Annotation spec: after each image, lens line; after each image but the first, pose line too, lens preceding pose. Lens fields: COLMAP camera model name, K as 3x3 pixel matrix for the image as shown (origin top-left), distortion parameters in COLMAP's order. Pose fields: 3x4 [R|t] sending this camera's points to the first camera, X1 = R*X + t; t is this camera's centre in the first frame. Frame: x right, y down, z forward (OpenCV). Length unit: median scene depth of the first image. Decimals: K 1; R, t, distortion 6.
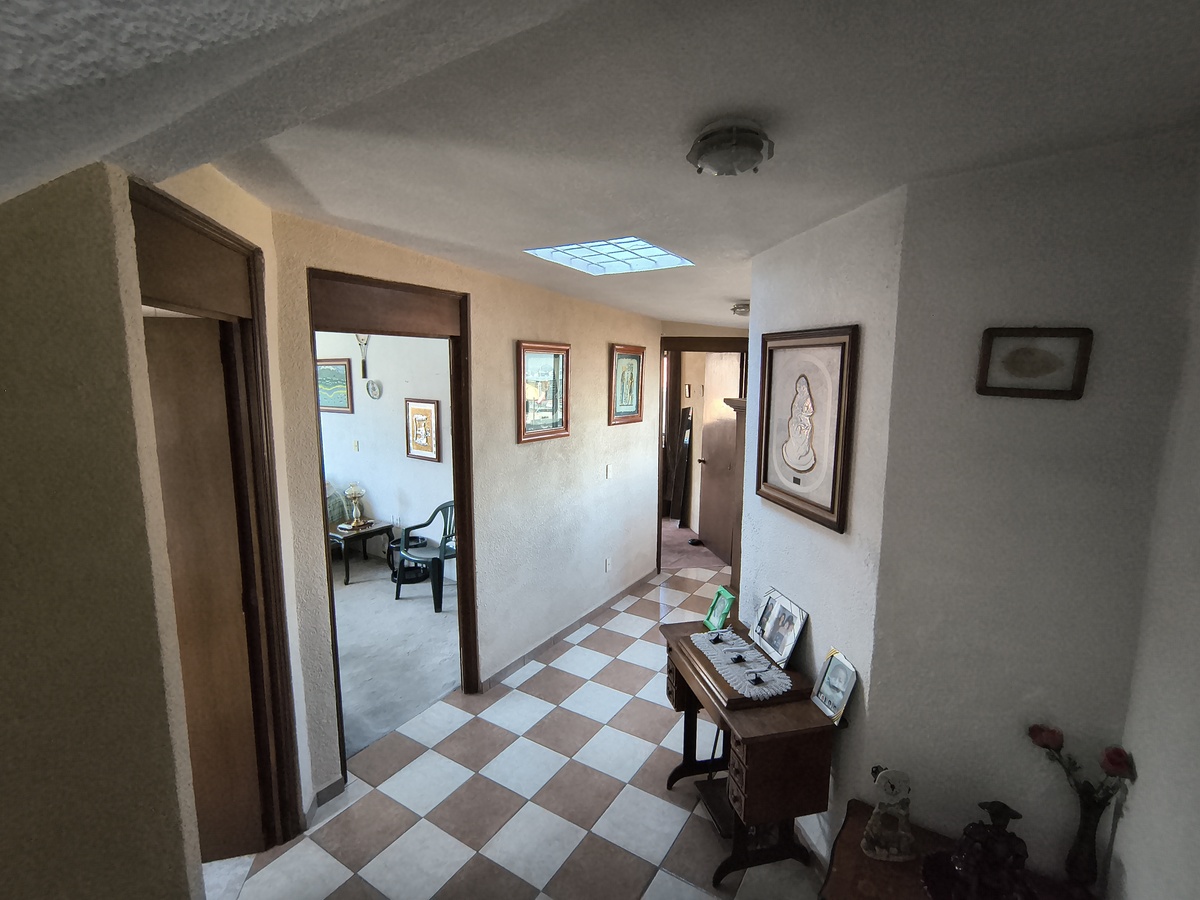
lens RADIAL K [[562.5, 0, 600.0], [0, 562.5, 450.0], [0, 0, 1]] dist [-0.001402, -0.000594]
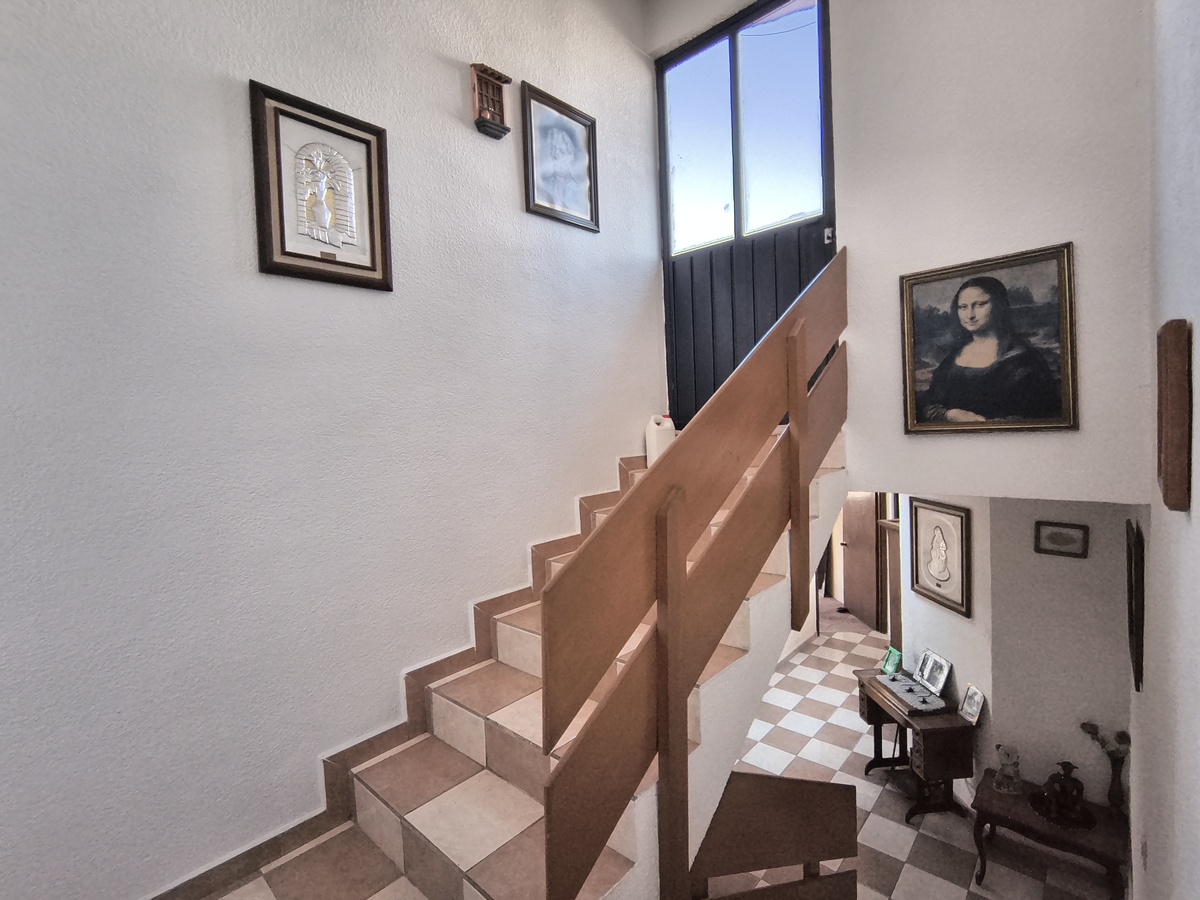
lens RADIAL K [[562.5, 0, 600.0], [0, 562.5, 450.0], [0, 0, 1]] dist [-0.001402, -0.000594]
pose [[0.985514, -0.035934, -0.165745, -0.386857], [0.020071, 0.995139, -0.096411, -0.219569], [0.168404, 0.091688, 0.981445, -0.941073]]
